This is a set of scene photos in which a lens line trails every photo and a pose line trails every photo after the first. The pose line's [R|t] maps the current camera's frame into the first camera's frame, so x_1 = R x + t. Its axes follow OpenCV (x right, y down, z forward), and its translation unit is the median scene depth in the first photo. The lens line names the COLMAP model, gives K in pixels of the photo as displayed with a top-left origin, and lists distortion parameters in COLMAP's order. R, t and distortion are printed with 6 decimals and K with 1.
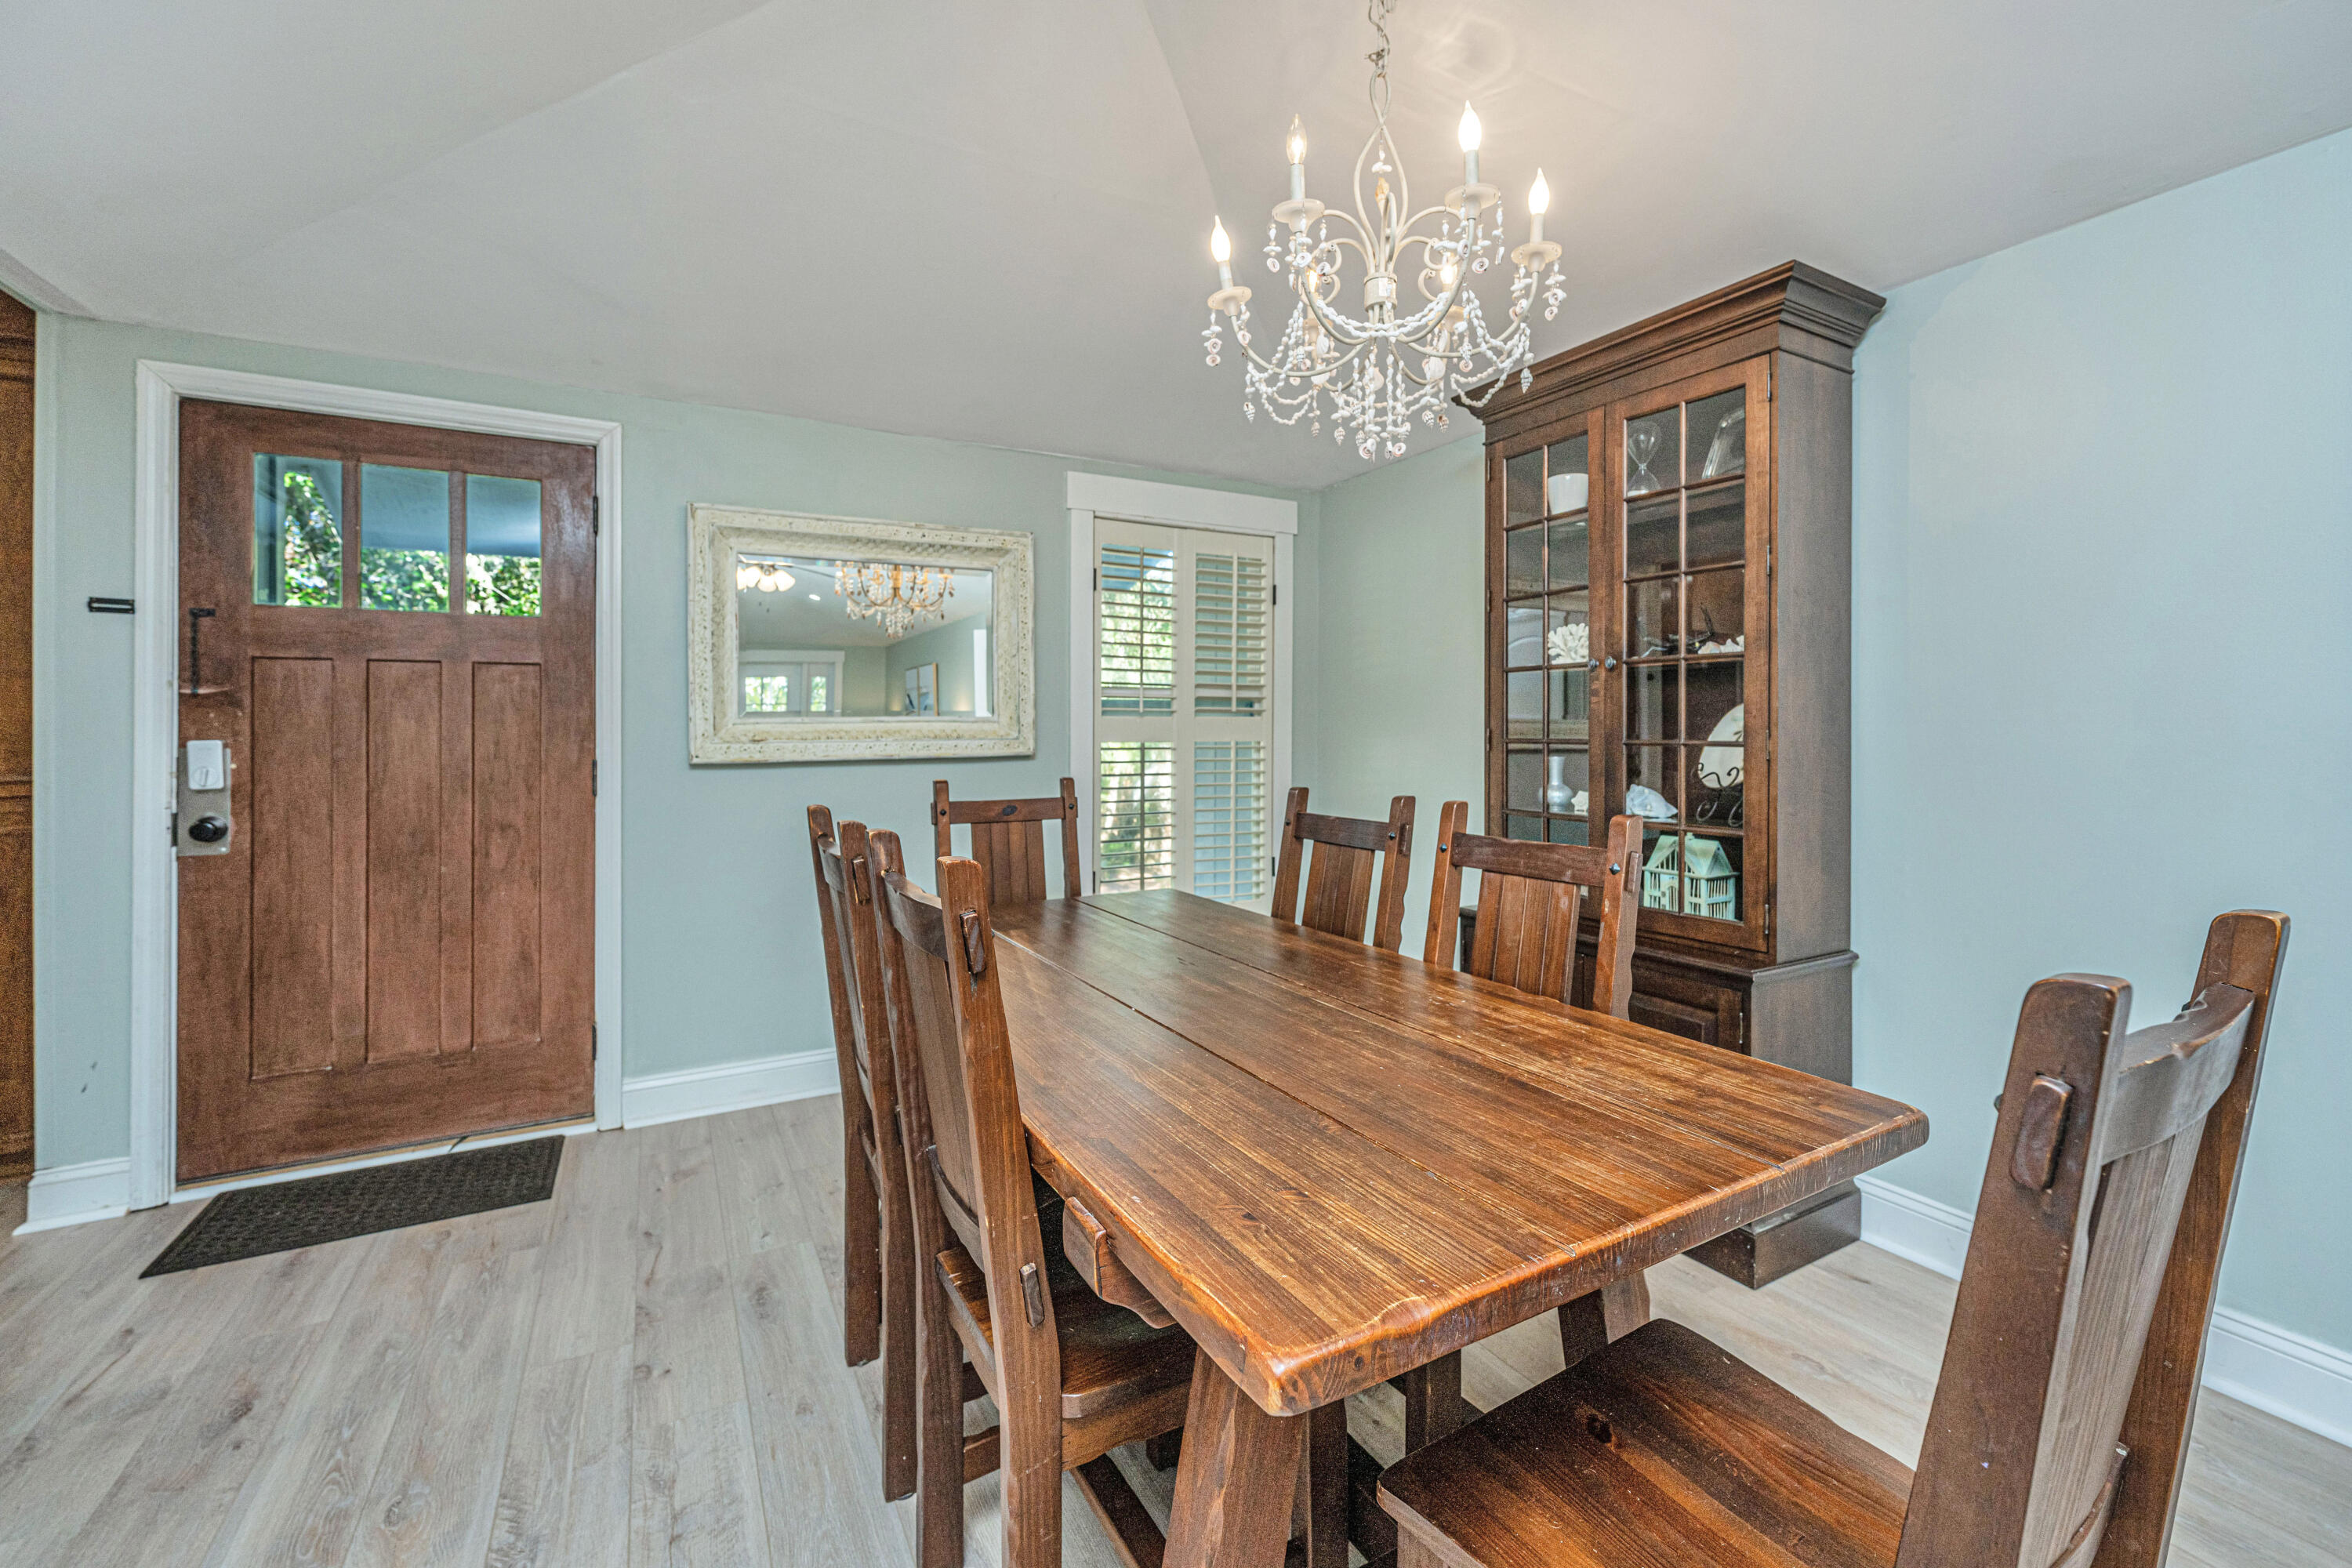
lens RADIAL K [[949.5, 0, 1168.0], [0, 949.5, 707.0], [0, 0, 1]] dist [-0.001163, -0.000981]
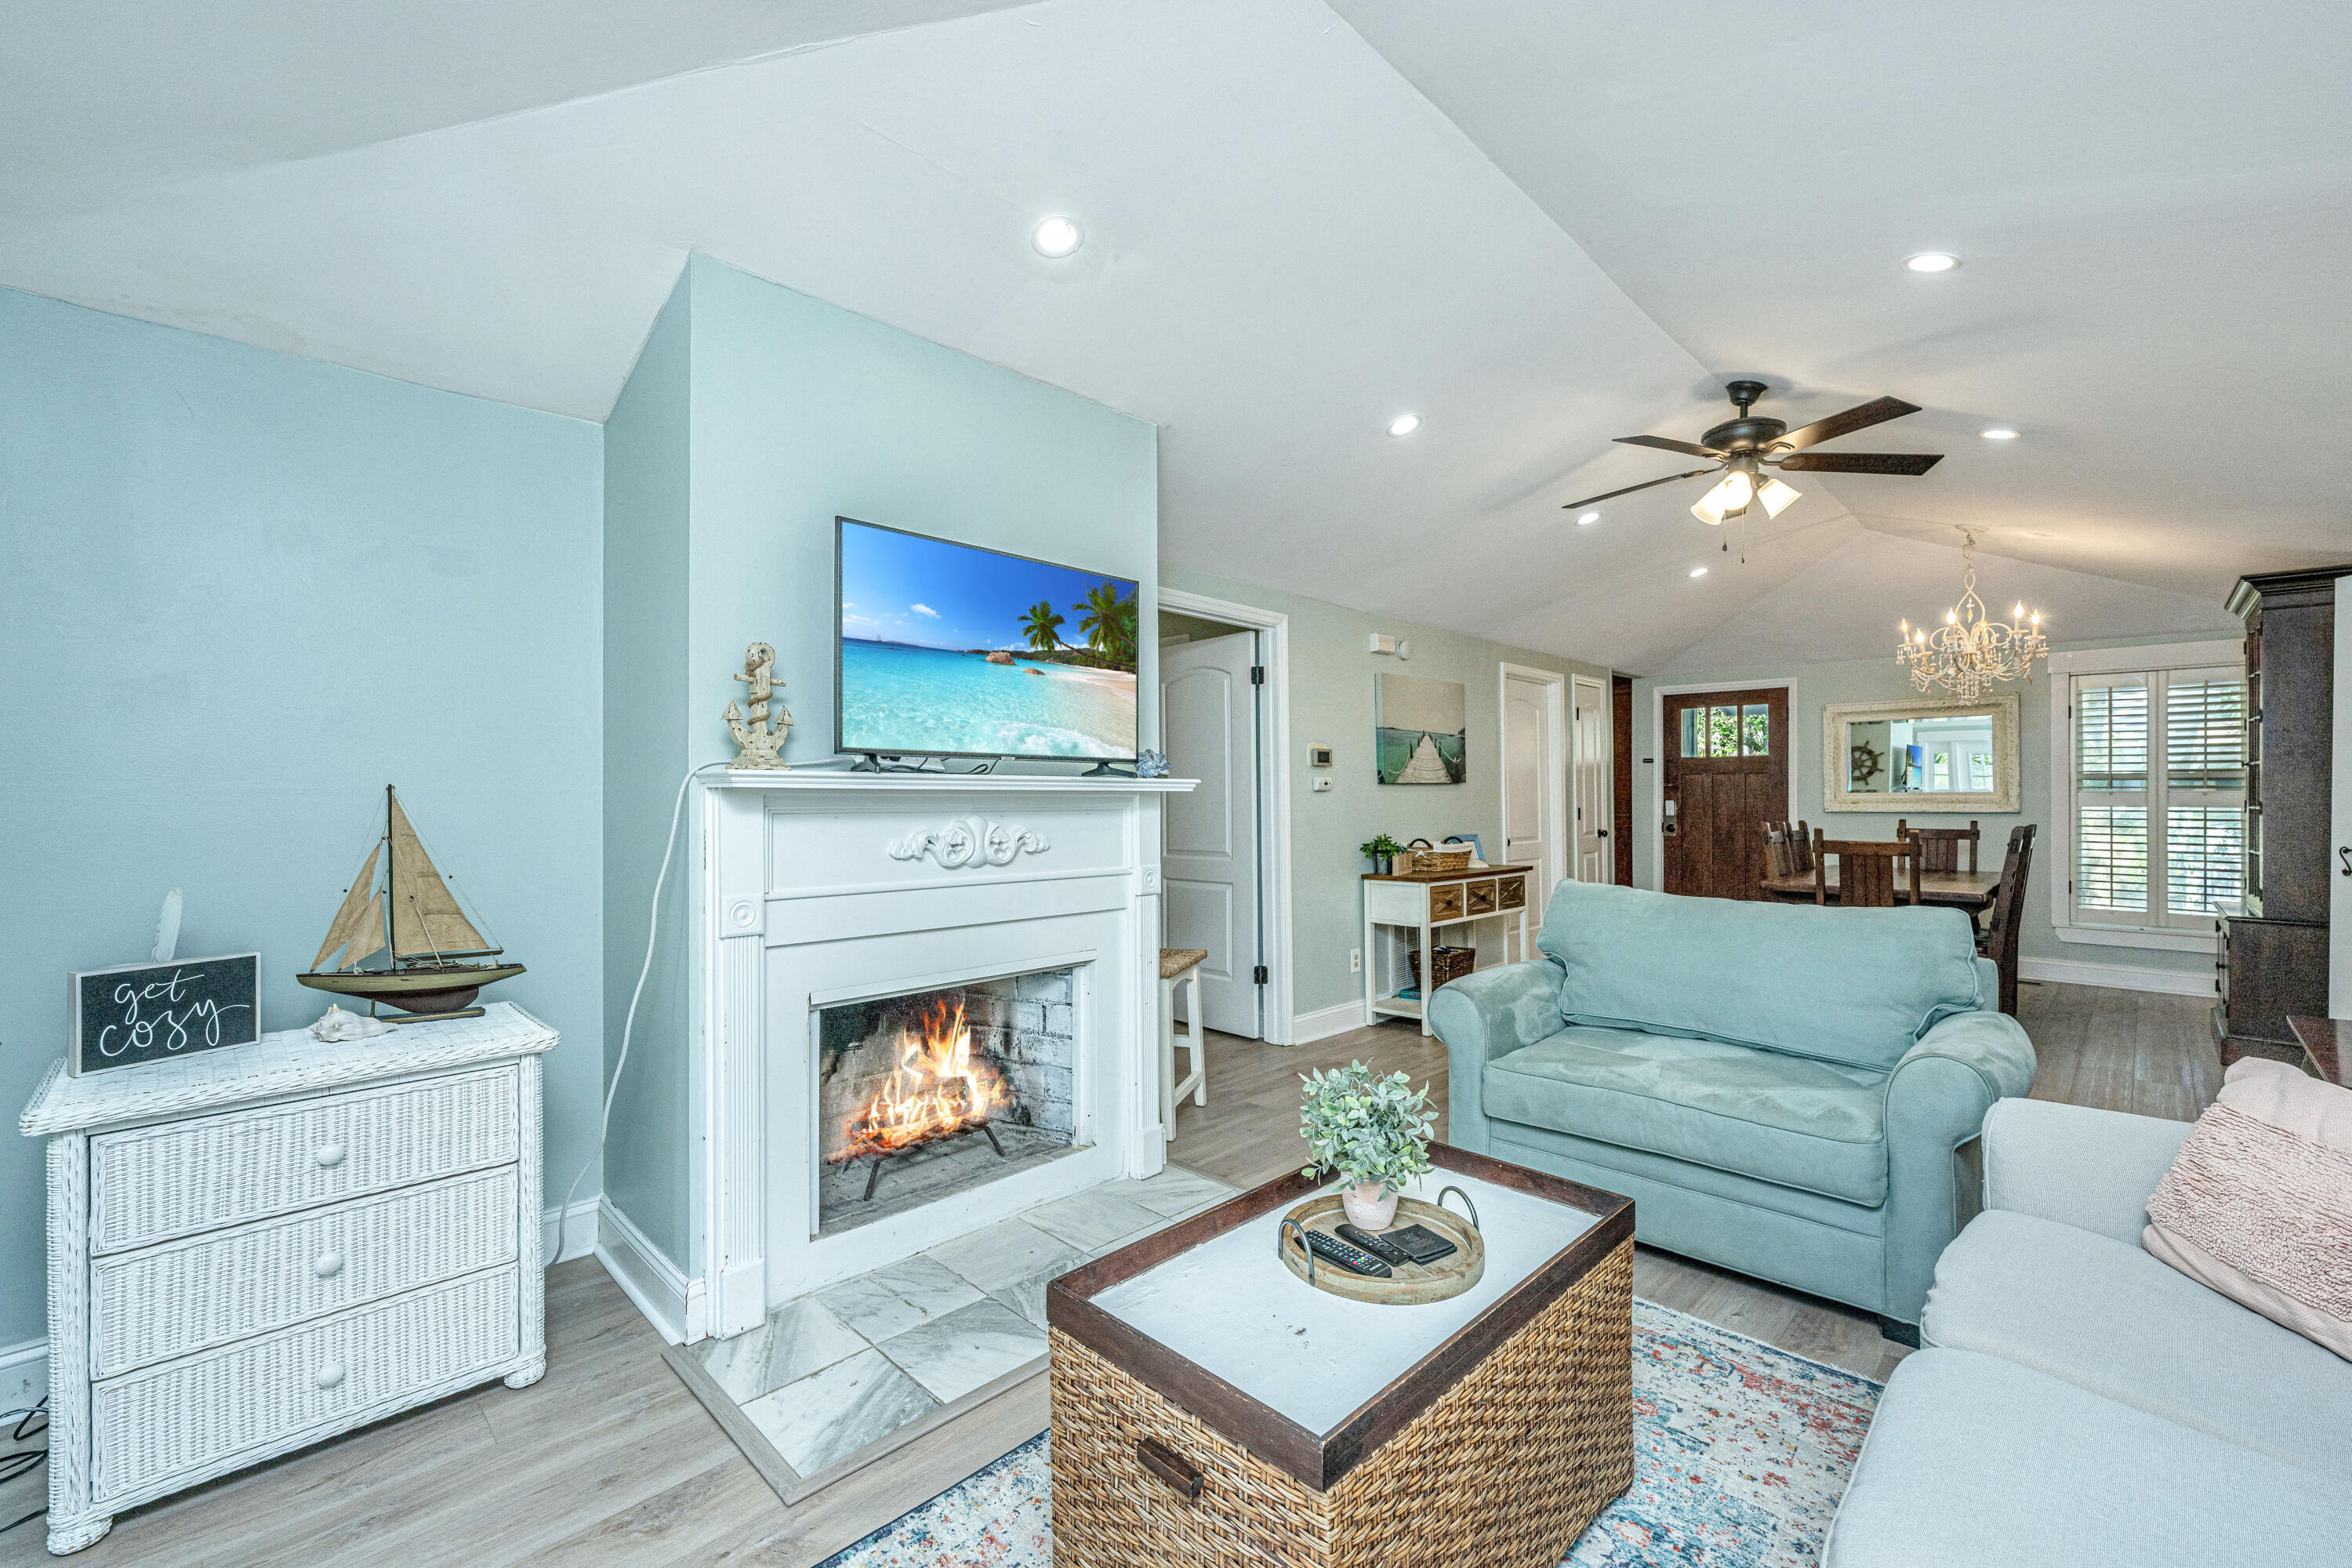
lens RADIAL K [[949.5, 0, 1195.5], [0, 949.5, 823.9], [0, 0, 1]] dist [-0.001163, -0.000981]
pose [[0.306435, 0.034073, -0.951282, 1.546787], [0.020880, 0.998878, 0.042504, -0.054854], [0.951663, -0.032887, 0.305380, -1.508380]]
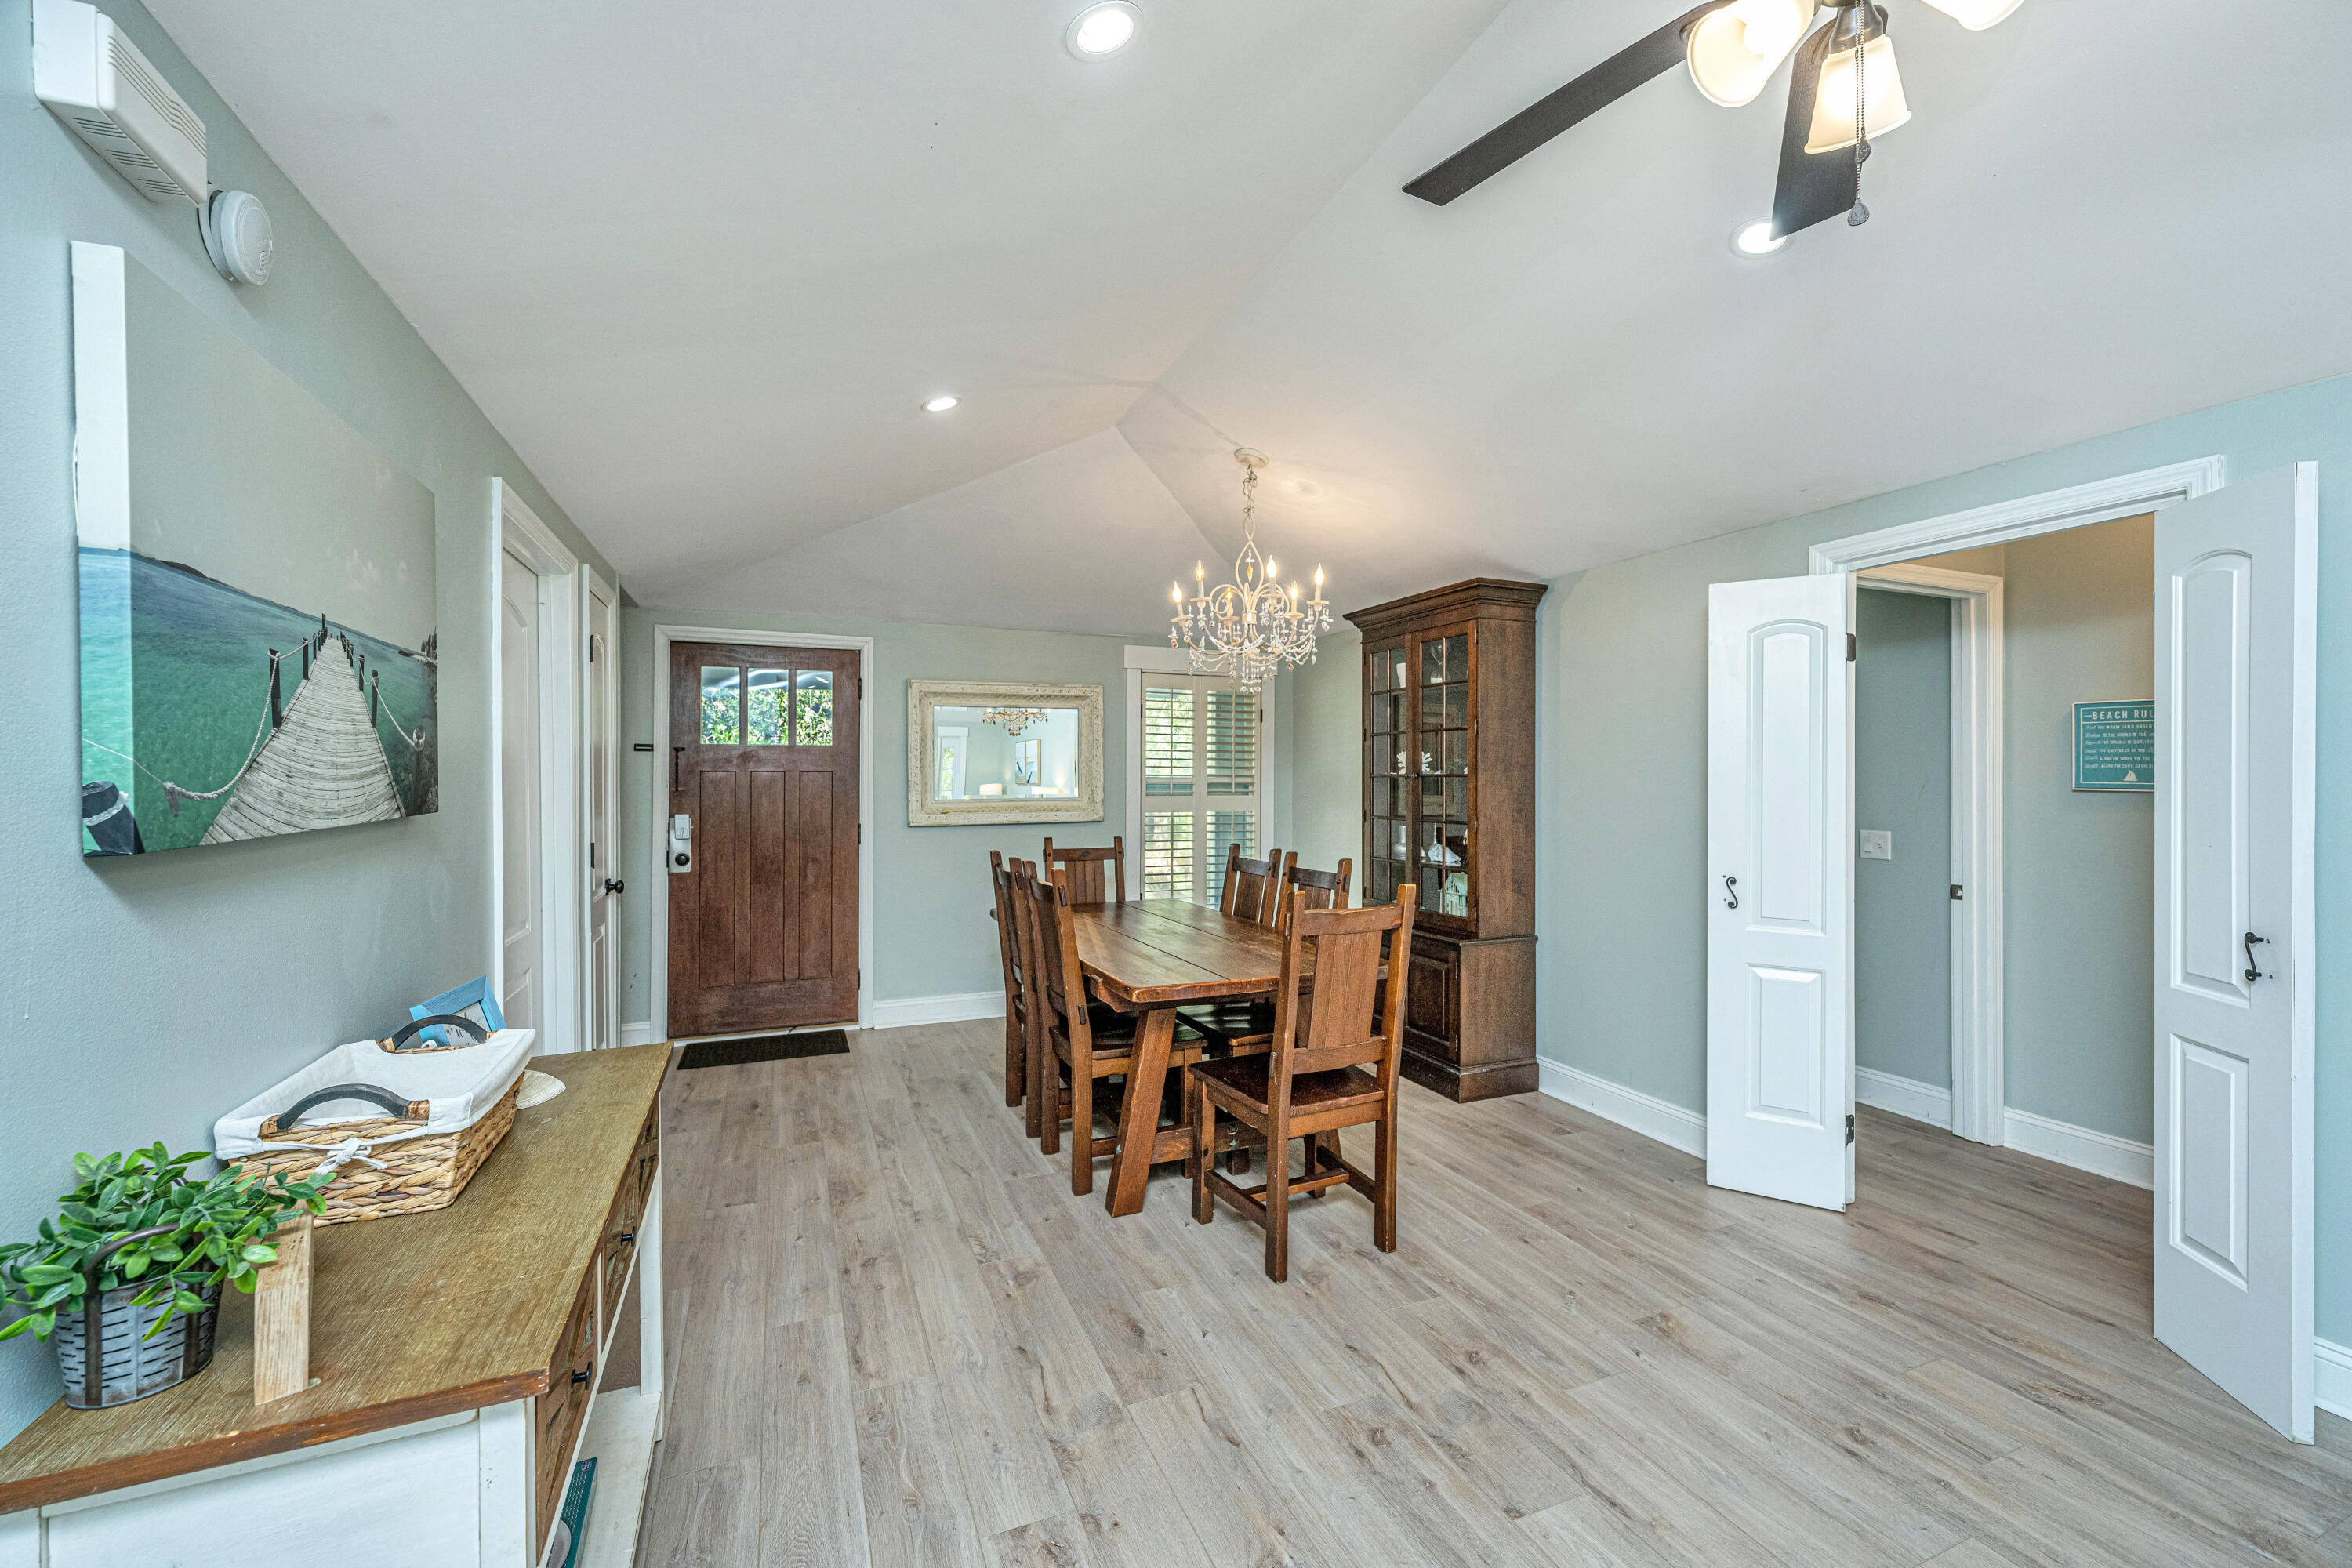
lens RADIAL K [[949.5, 0, 1182.4], [0, 949.5, 765.7], [0, 0, 1]] dist [-0.001163, -0.000981]
pose [[0.996233, 0.002795, -0.086669, 0.185694], [-0.001772, 0.999928, 0.011870, -0.087436], [0.086696, -0.011672, 0.996166, -0.840656]]
